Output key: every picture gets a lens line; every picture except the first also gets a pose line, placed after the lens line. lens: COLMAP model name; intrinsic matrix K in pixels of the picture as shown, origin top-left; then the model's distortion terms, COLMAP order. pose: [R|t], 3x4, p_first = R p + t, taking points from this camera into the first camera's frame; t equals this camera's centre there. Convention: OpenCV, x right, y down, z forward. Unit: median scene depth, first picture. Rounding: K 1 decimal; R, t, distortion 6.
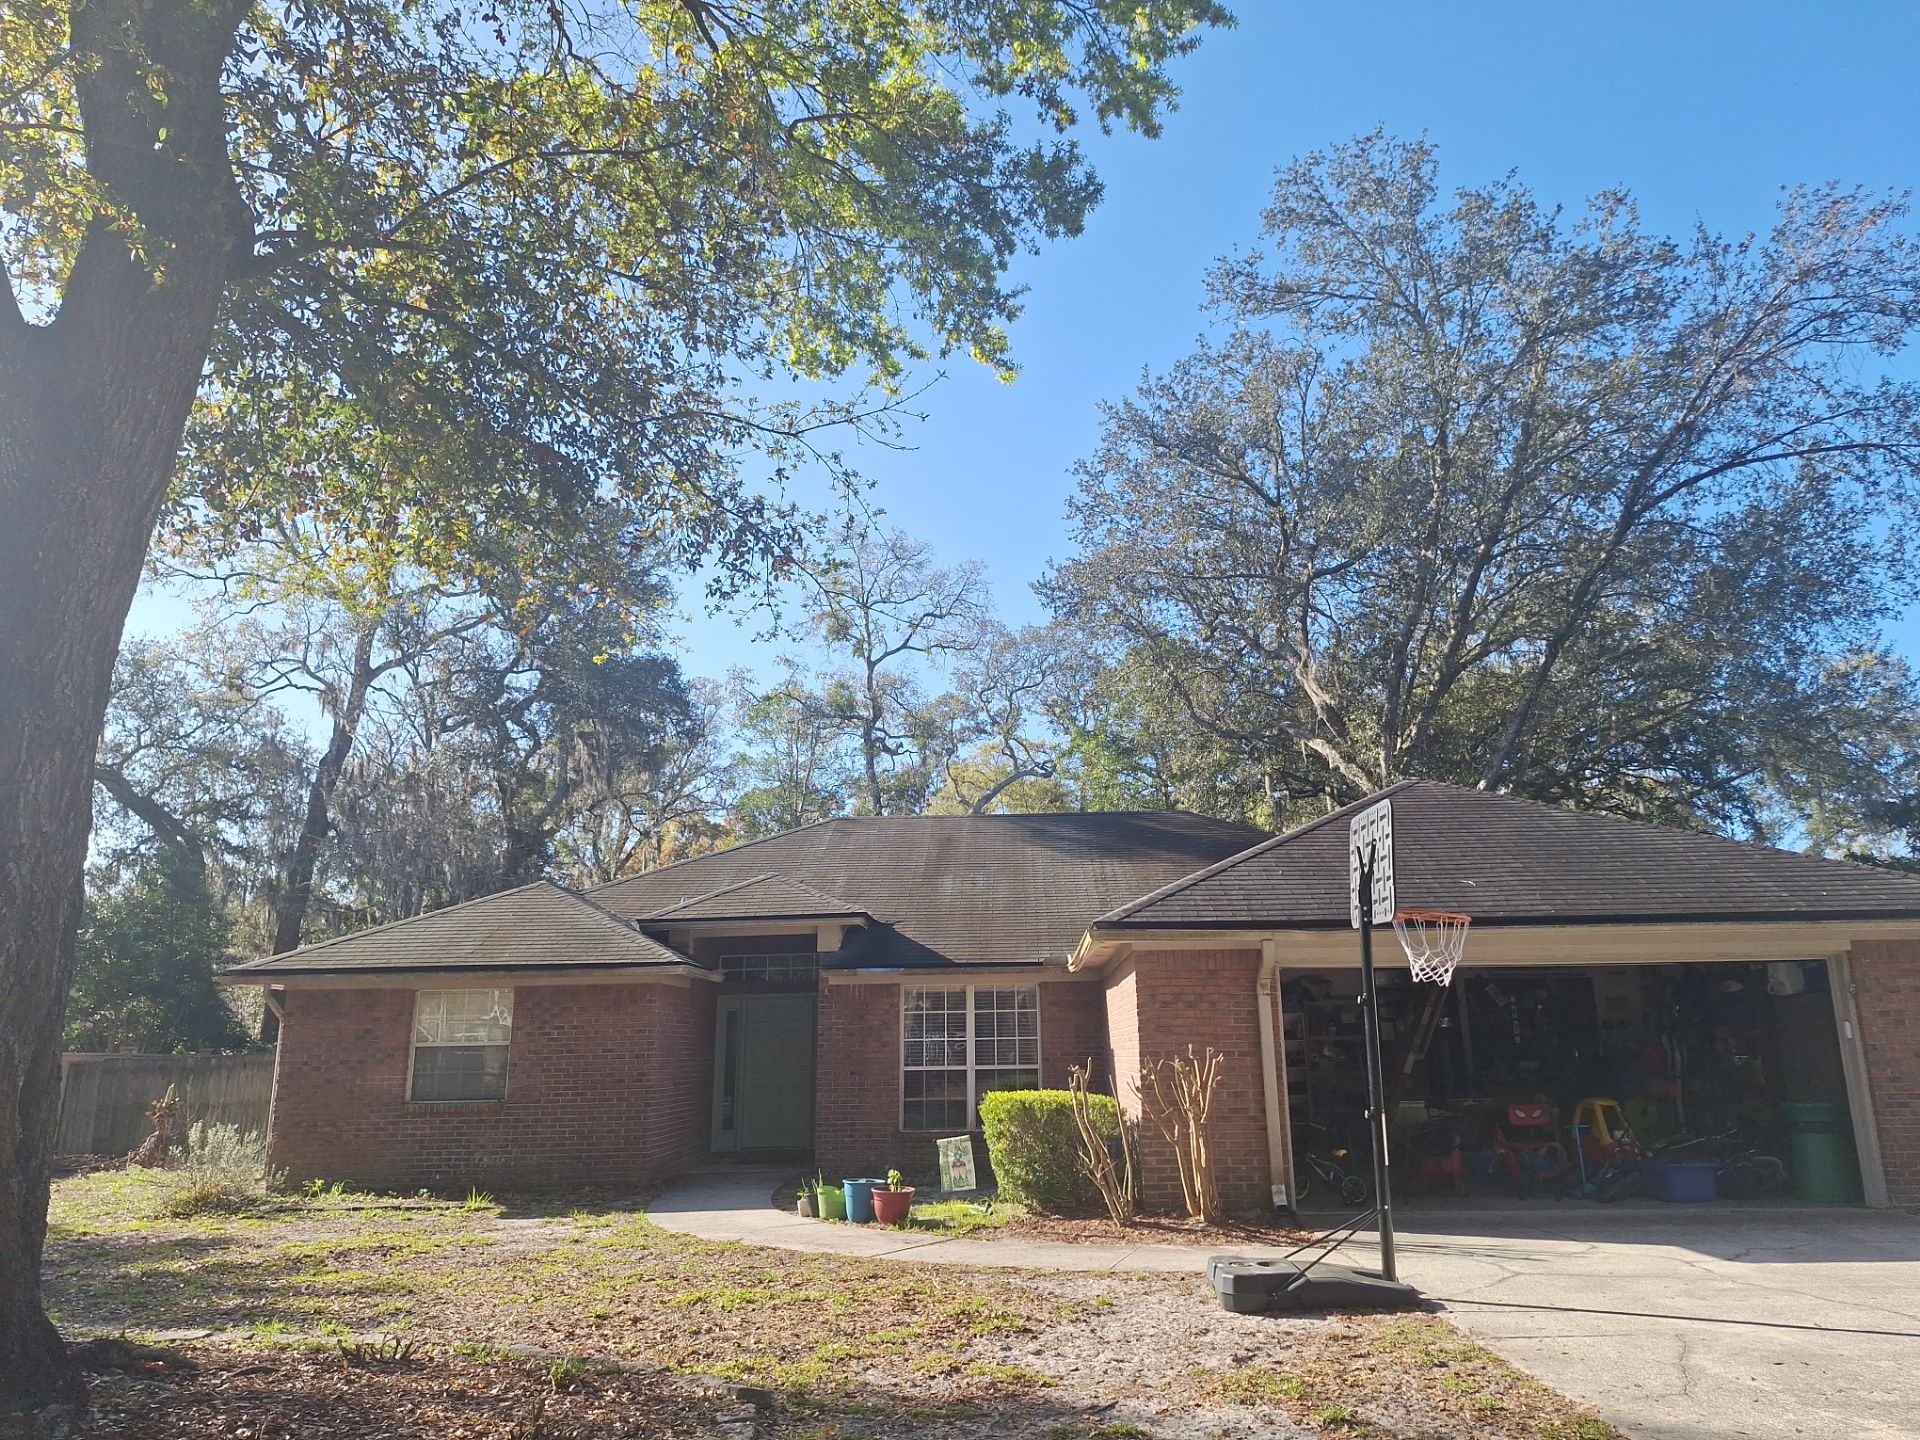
lens RADIAL K [[1453.8, 0, 960.0], [0, 1453.8, 720.0], [0, 0, 1]] dist [0.011750, 0.001893]
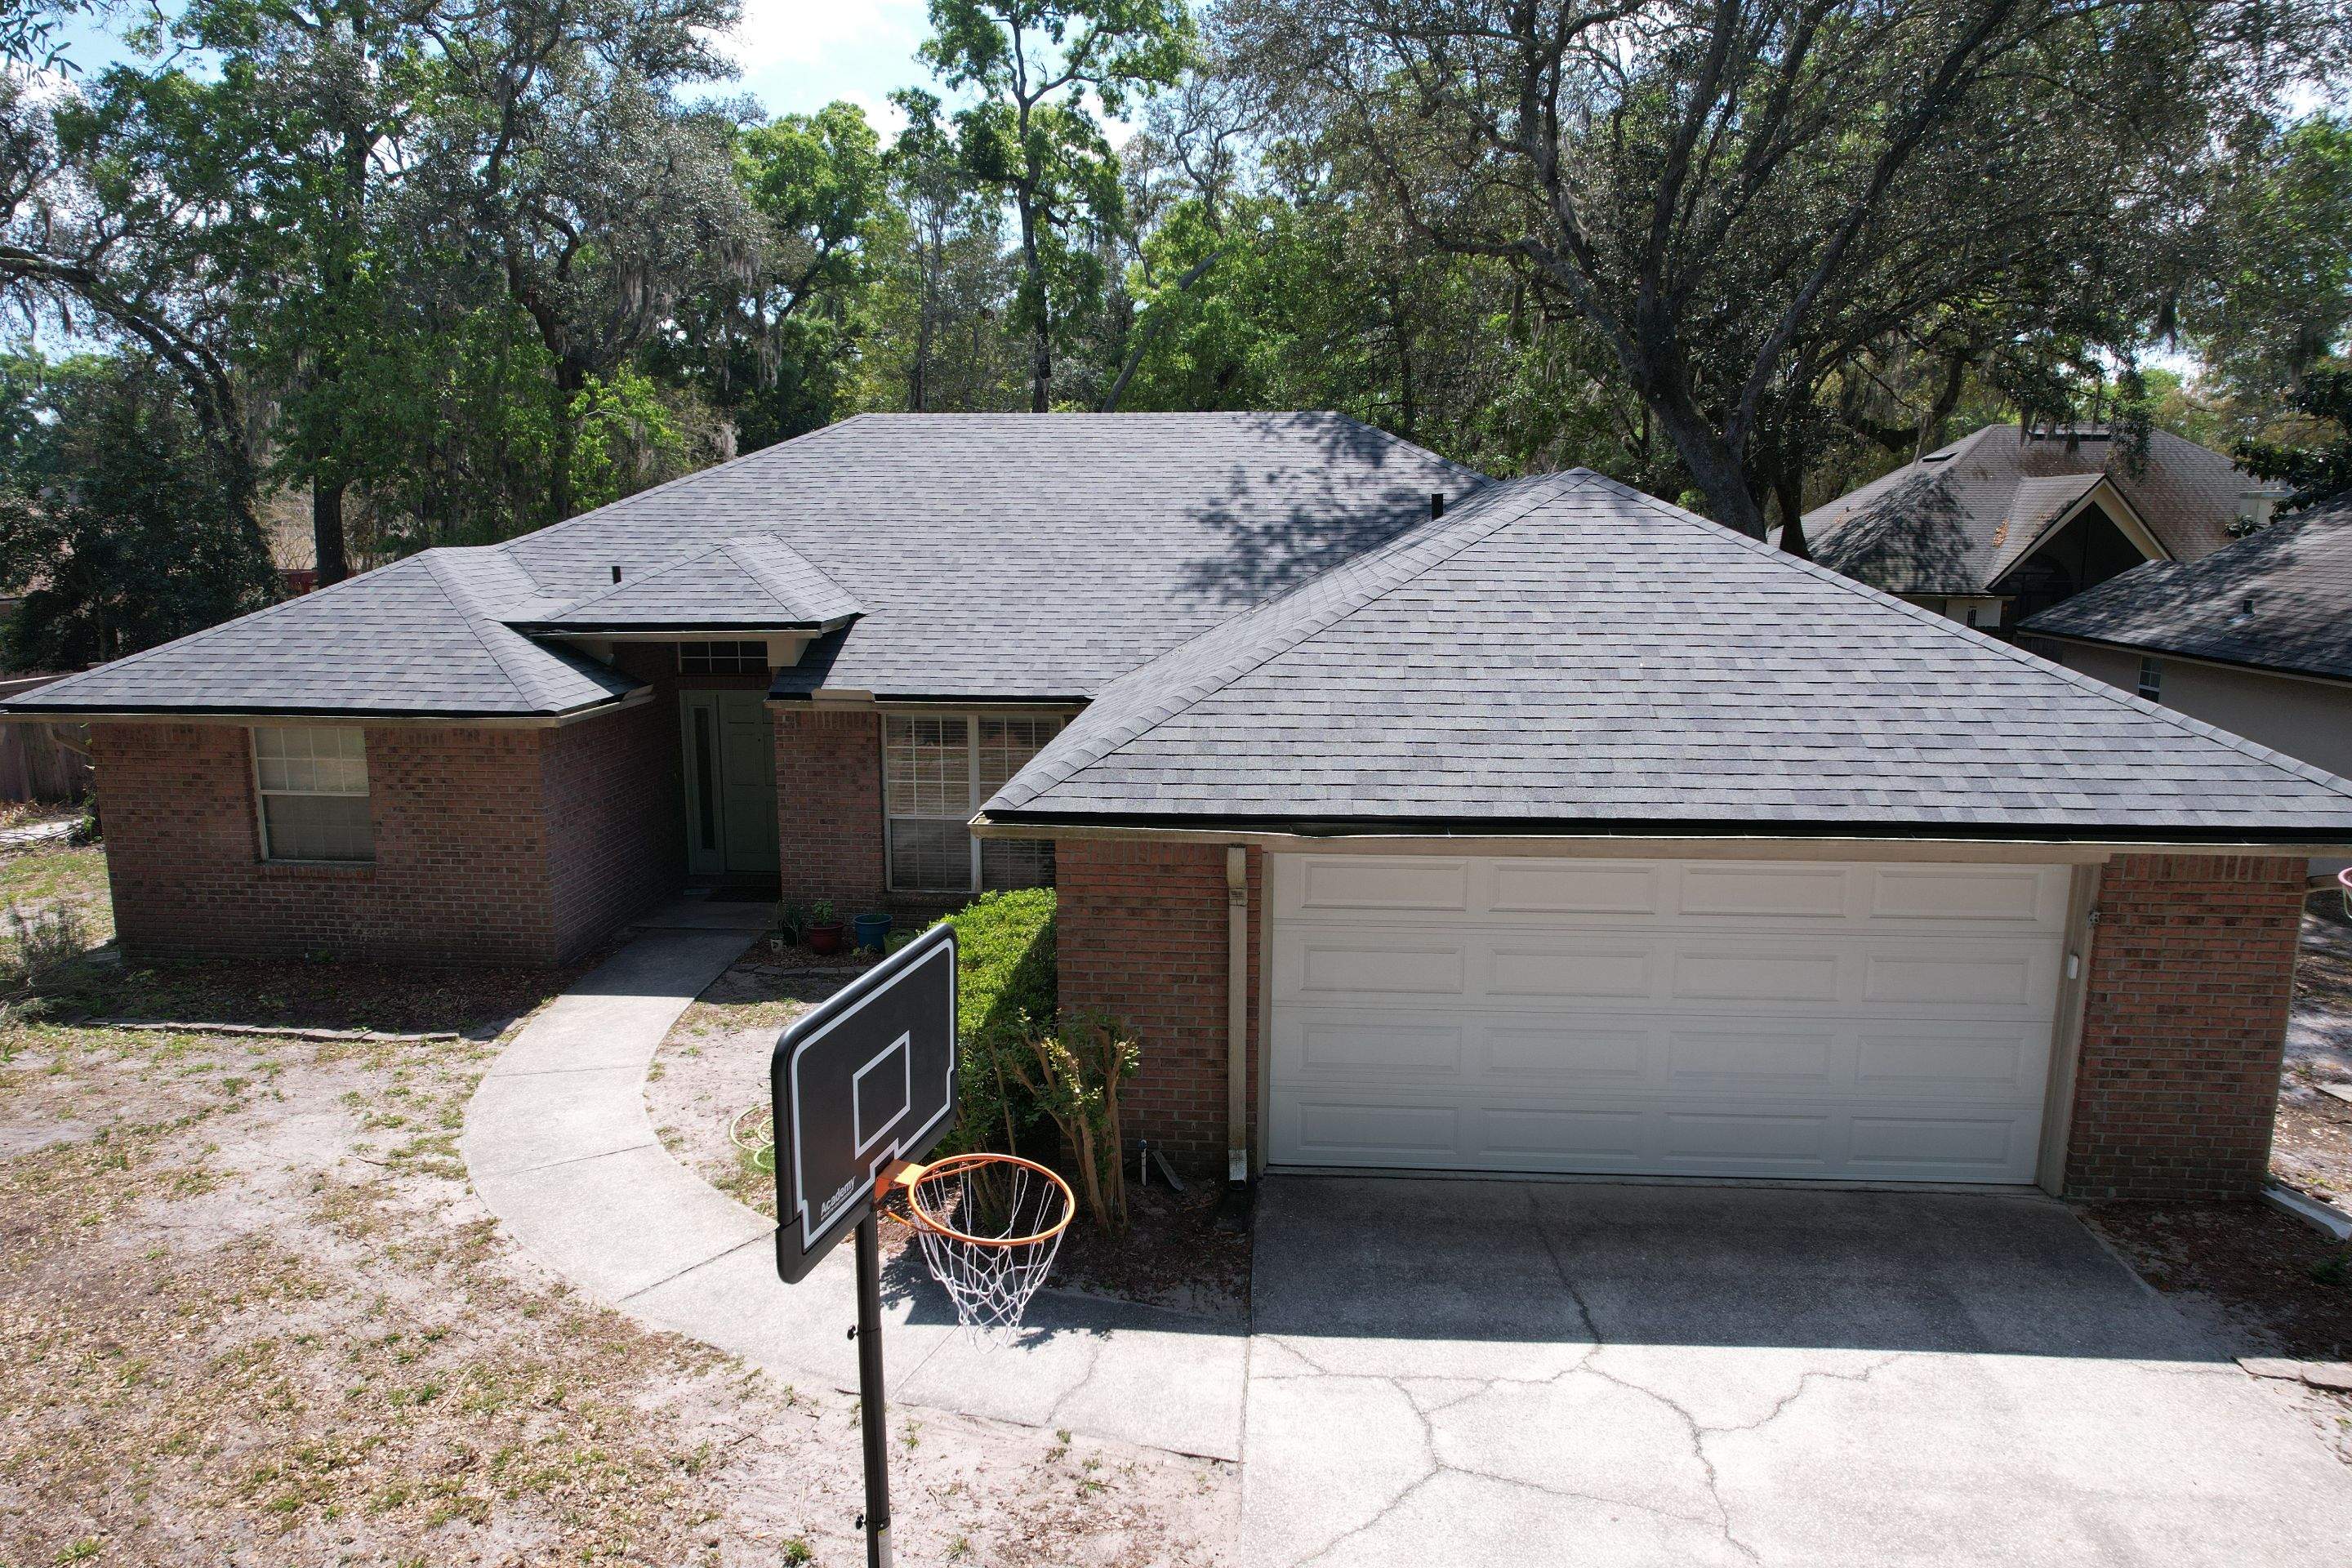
lens RADIAL K [[1549.2, 0, 1176.0], [0, 1549.2, 784.0], [0, 0, 1]] dist [-0.018035, -0.000101]
pose [[0.998293, 0.028179, -0.051162, 0.167934], [-0.003835, 0.905663, 0.423982, -0.138936], [0.058283, -0.423062, 0.904224, 0.272055]]
